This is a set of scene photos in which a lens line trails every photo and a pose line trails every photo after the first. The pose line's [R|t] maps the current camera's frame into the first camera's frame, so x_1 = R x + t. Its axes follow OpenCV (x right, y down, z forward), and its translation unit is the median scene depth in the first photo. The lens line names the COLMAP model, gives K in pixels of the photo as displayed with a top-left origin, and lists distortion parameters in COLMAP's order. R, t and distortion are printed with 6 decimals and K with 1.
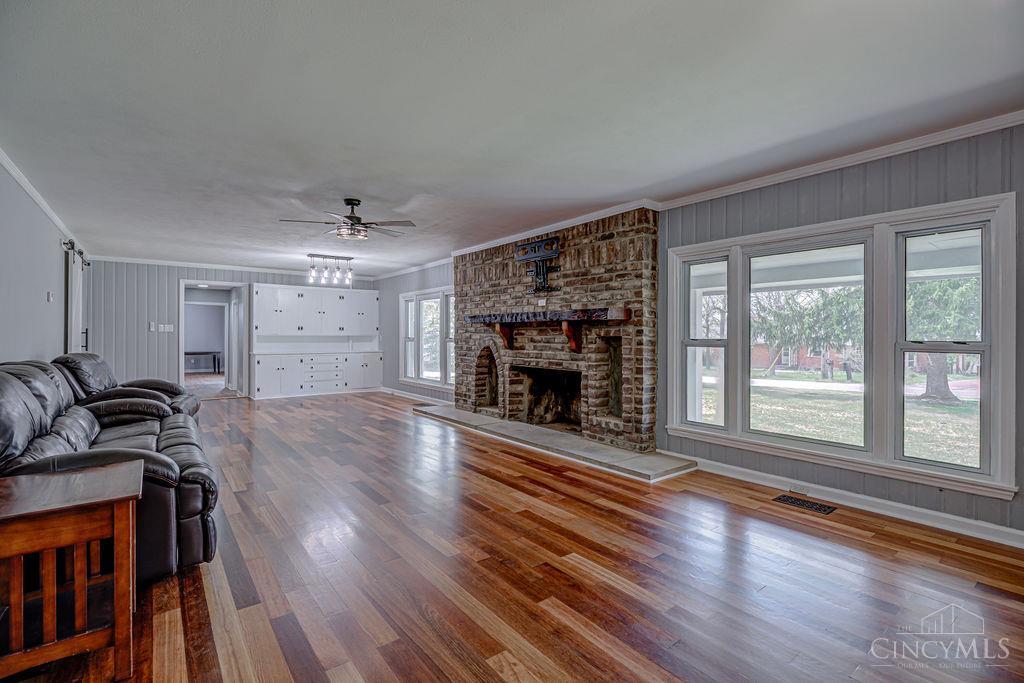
lens RADIAL K [[468.5, 0, 512.7], [0, 468.5, 336.9], [0, 0, 1]] dist [-0.003312, -0.000550]
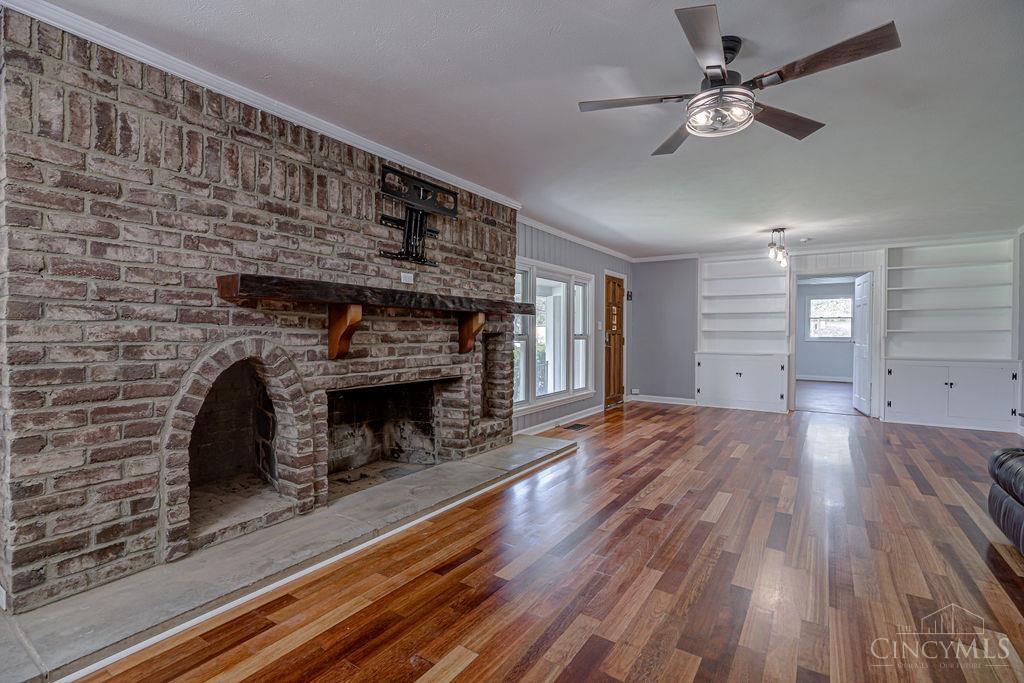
lens RADIAL K [[468.5, 0, 512.7], [0, 468.5, 336.9], [0, 0, 1]] dist [-0.003312, -0.000550]
pose [[-0.321890, -0.011818, 0.946703, -0.594677], [-0.000471, 0.999924, 0.012322, -0.002549], [-0.946777, 0.003521, -0.321871, 1.105297]]
